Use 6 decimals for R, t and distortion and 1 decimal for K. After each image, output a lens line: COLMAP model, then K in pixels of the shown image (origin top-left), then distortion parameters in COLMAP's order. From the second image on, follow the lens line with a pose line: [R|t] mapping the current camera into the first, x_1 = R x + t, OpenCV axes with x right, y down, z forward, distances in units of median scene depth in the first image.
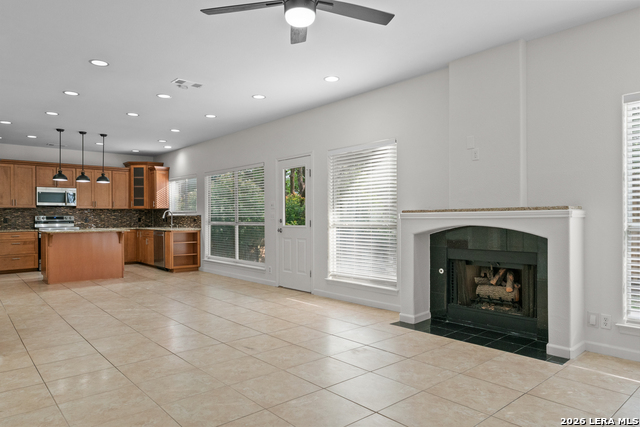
lens RADIAL K [[418.6, 0, 320.6], [0, 418.6, 216.3], [0, 0, 1]] dist [0.008116, -0.001933]
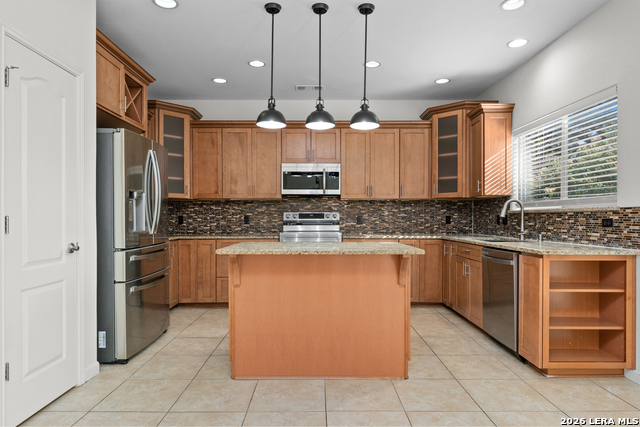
lens RADIAL K [[398.6, 0, 319.1], [0, 398.6, 219.0], [0, 0, 1]] dist [-0.004762, -0.001175]
pose [[0.756146, 0.006930, -0.654366, -0.244326], [-0.002774, 0.999969, 0.007384, 0.003853], [0.654397, -0.003768, 0.756142, 0.553903]]
